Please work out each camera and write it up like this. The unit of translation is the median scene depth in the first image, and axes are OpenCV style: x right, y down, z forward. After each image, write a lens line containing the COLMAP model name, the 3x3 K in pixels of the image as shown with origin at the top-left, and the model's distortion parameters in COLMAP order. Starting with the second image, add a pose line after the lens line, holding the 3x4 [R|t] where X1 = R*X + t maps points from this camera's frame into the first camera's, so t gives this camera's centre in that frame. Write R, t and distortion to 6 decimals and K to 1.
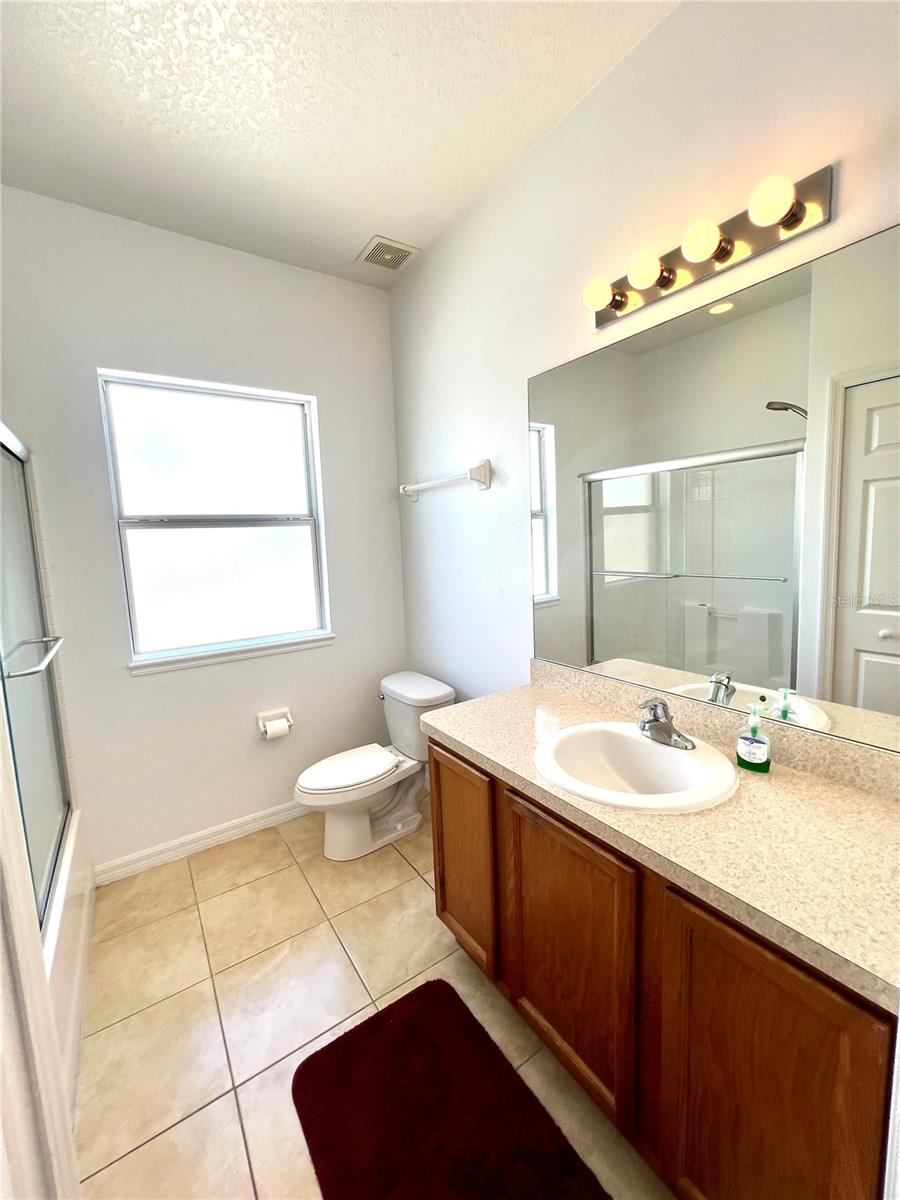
lens RADIAL K [[472.9, 0, 454.0], [0, 472.9, 598.0], [0, 0, 1]] dist [-0.001063, 0.000274]
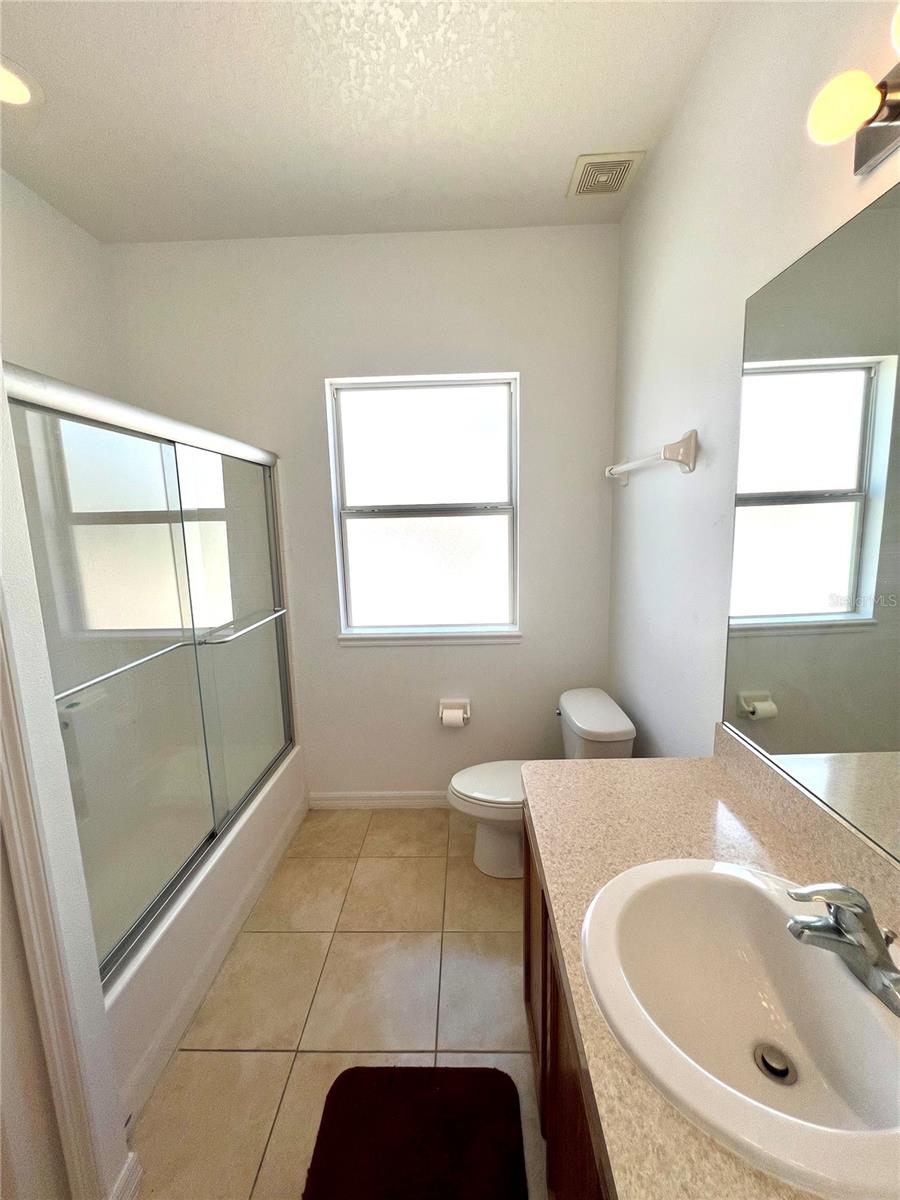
lens RADIAL K [[477.6, 0, 454.7], [0, 477.6, 598.2], [0, 0, 1]] dist [-0.000310, 0.000074]
pose [[0.817685, 0.111276, -0.564809, 0.197570], [-0.080214, 0.993592, 0.079625, -0.067197], [0.570050, -0.019803, 0.821371, 0.193021]]
